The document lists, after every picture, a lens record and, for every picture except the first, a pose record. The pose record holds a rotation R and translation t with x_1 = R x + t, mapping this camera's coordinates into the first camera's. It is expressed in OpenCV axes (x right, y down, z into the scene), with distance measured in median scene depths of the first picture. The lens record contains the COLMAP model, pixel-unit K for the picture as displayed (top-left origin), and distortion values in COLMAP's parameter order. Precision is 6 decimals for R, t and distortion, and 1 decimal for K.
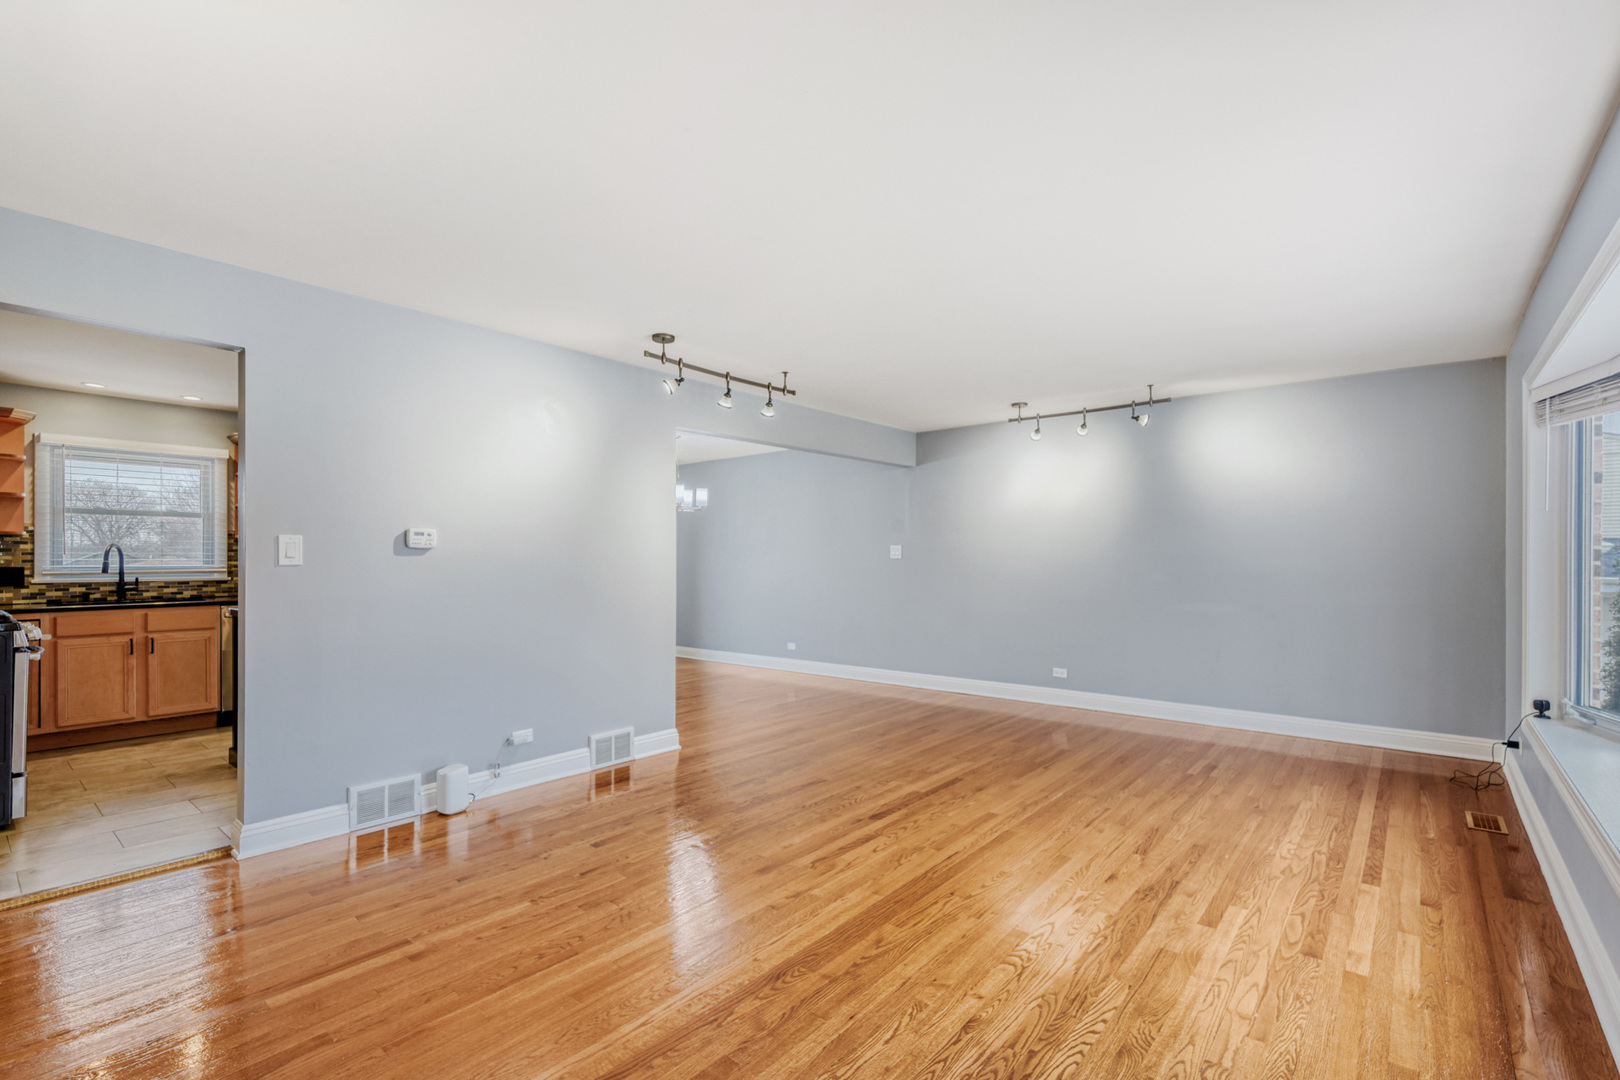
lens RADIAL K [[725.5, 0, 828.8], [0, 725.5, 564.7], [0, 0, 1]] dist [0.008391, -0.002264]
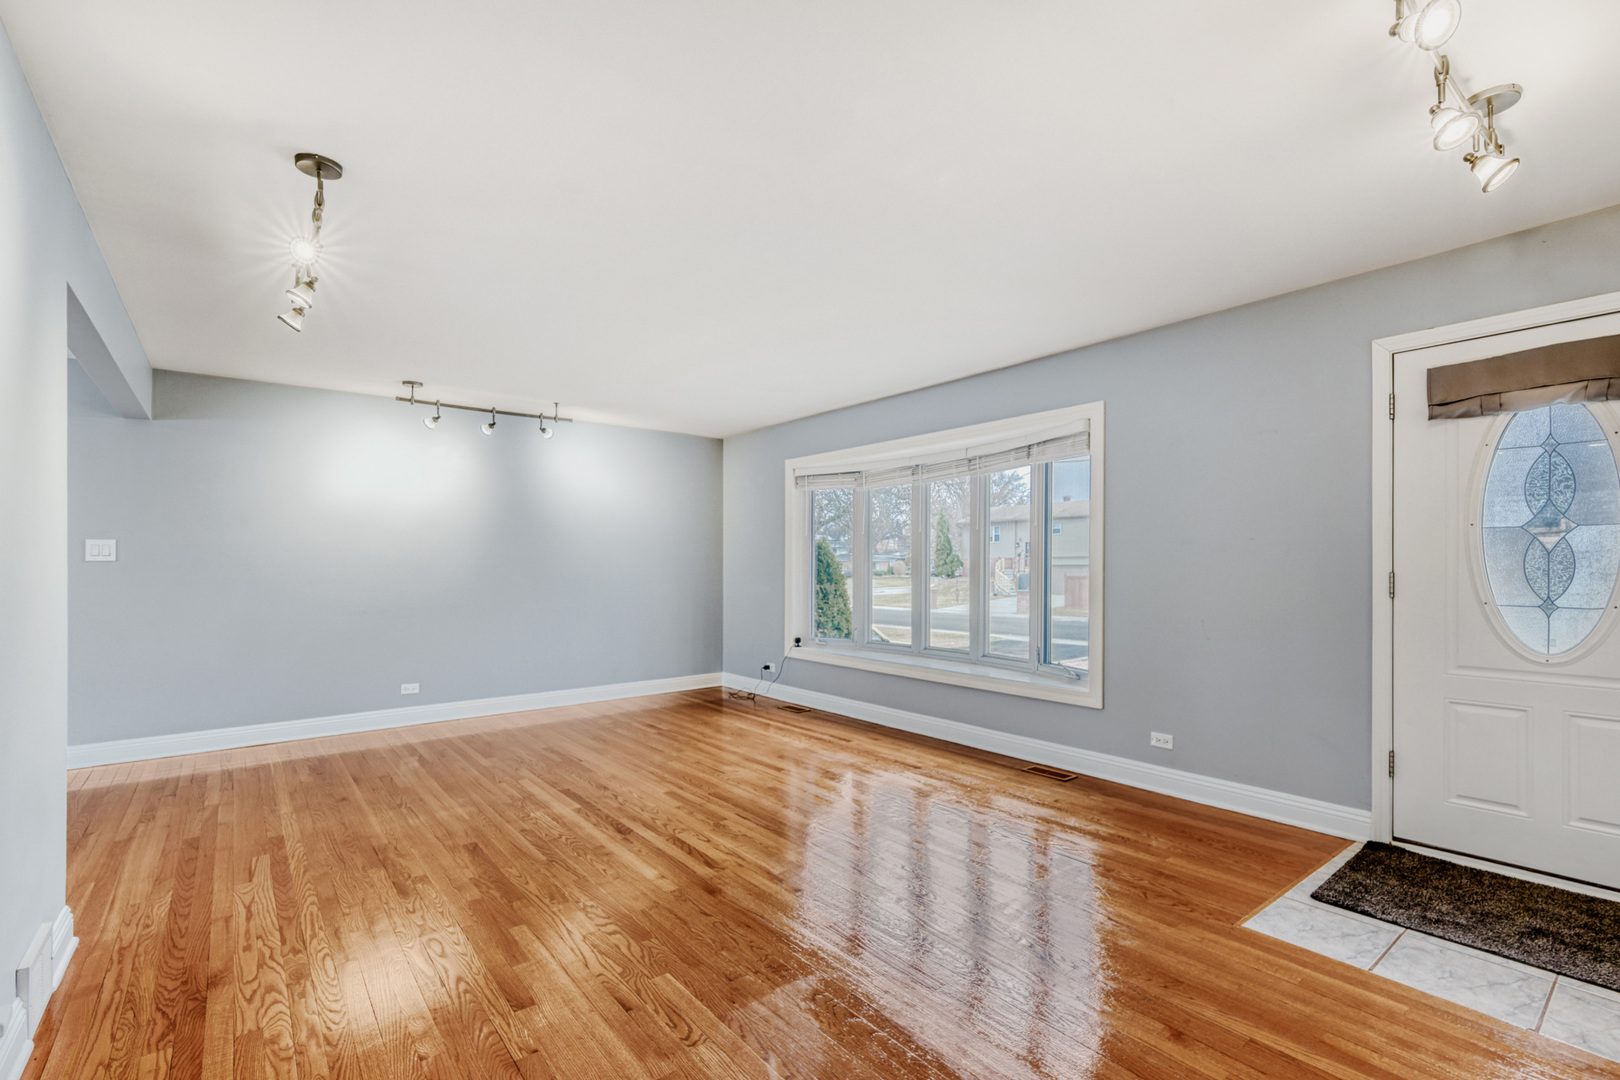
lens RADIAL K [[725.5, 0, 822.7], [0, 725.5, 571.2], [0, 0, 1]] dist [0.008391, -0.002264]
pose [[0.203915, -0.006753, 0.978965, -0.698252], [0.011229, 0.999927, 0.004558, 0.008519], [-0.978924, 0.010063, 0.203976, 0.485193]]
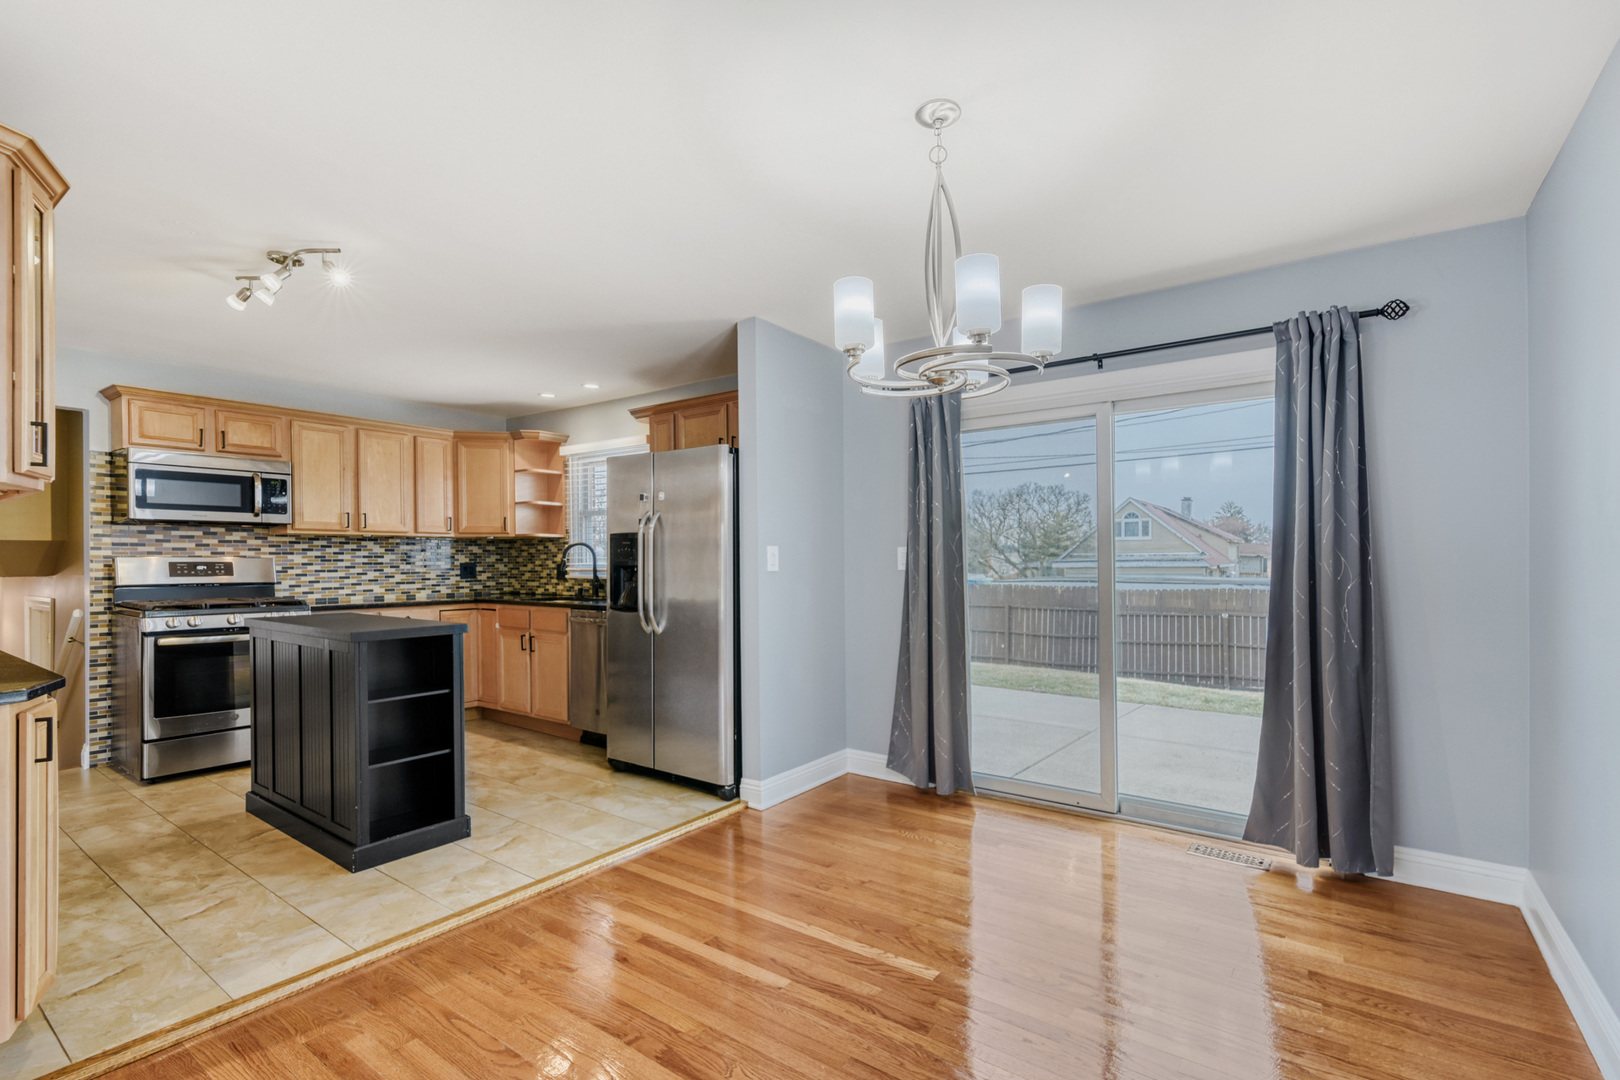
lens RADIAL K [[725.5, 0, 824.9], [0, 725.5, 554.0], [0, 0, 1]] dist [0.008391, -0.002264]
pose [[0.065066, -0.006495, -0.997860, 0.111367], [-0.004744, 0.999966, -0.006818, -0.008743], [0.997870, 0.005177, 0.065033, 1.668876]]
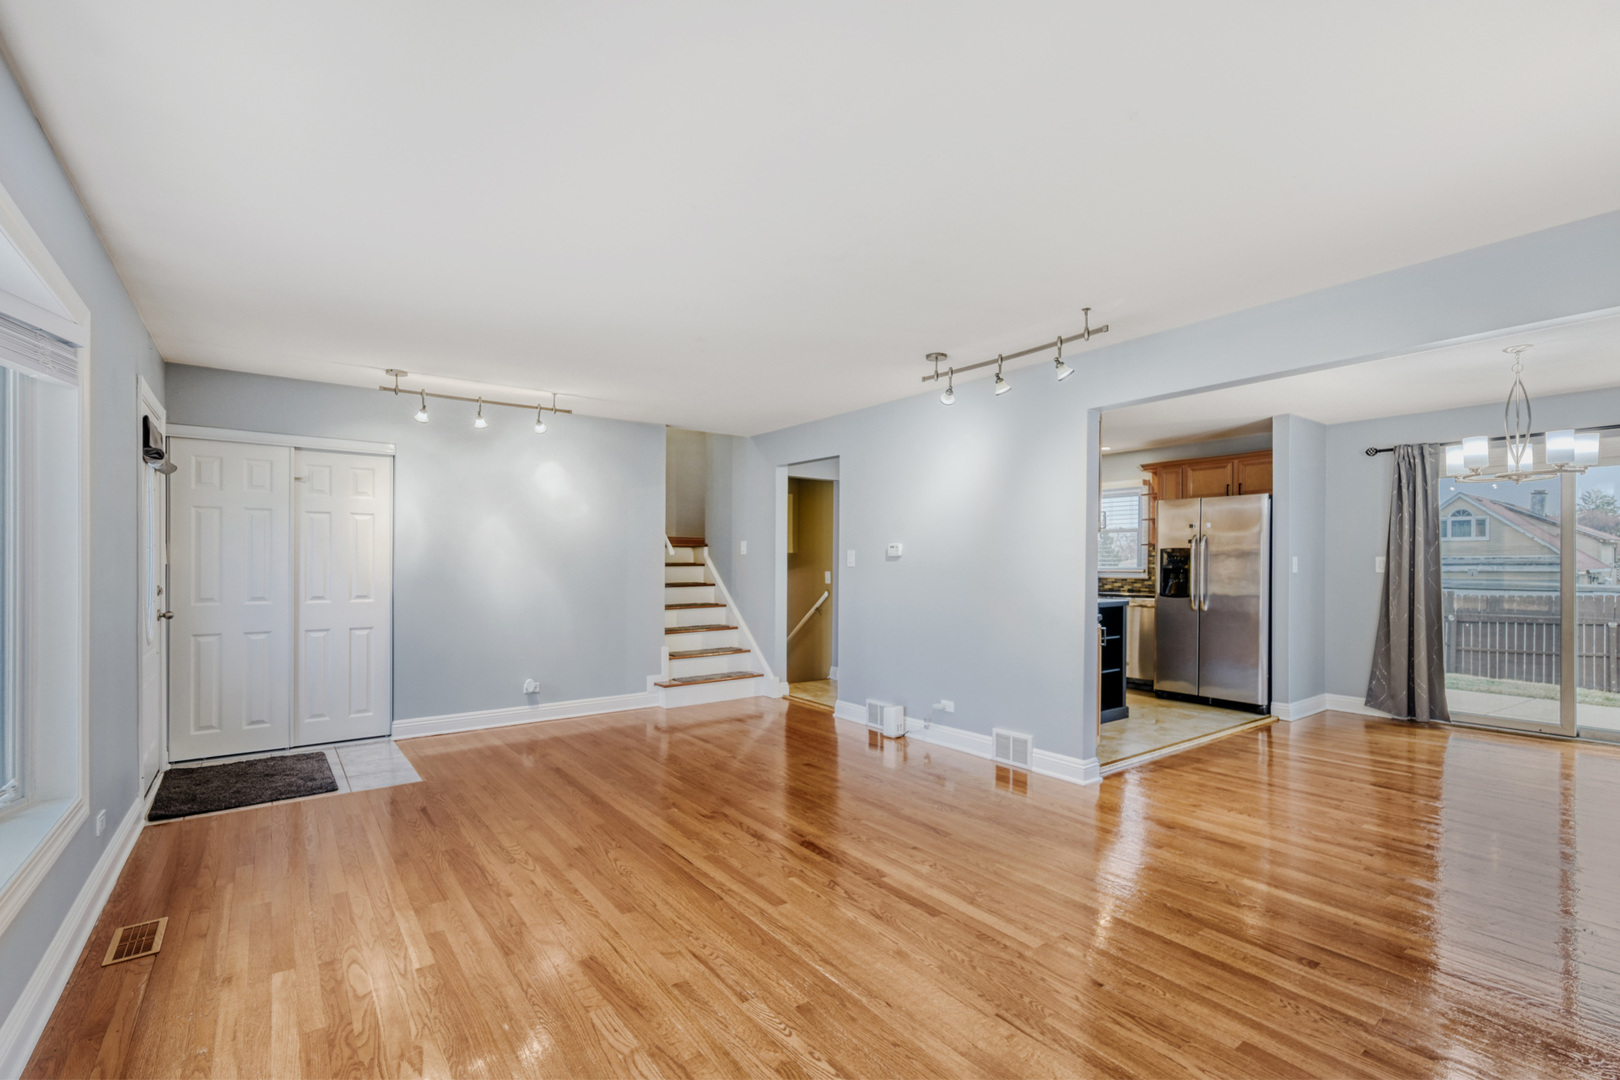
lens RADIAL K [[725.5, 0, 821.3], [0, 725.5, 569.4], [0, 0, 1]] dist [0.008391, -0.002264]
pose [[-0.236041, 0.011956, -0.971670, 0.838478], [-0.006301, 0.999884, 0.013833, -0.014246], [0.971723, 0.009388, -0.235938, 1.077024]]
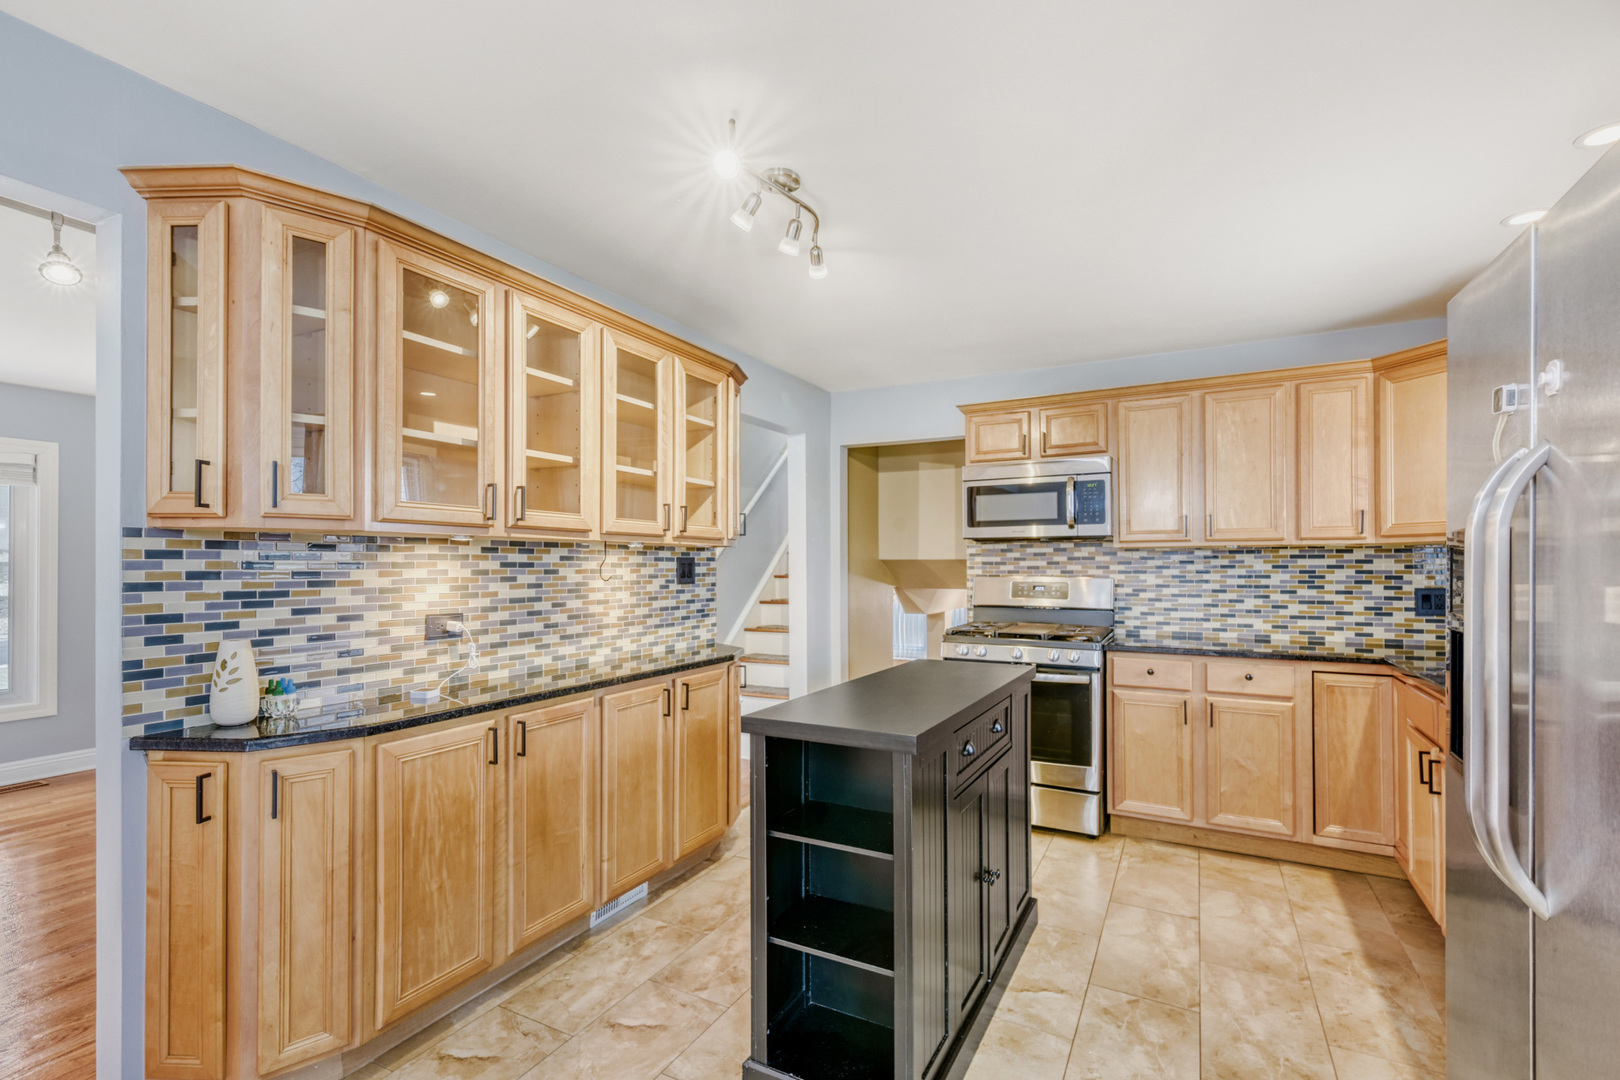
lens RADIAL K [[725.5, 0, 833.3], [0, 725.5, 567.0], [0, 0, 1]] dist [0.008391, -0.002264]
pose [[-0.976907, 0.004828, -0.213612, -0.582232], [0.002873, 0.999951, 0.009462, -0.031313], [0.213647, 0.008630, -0.976873, 1.704578]]
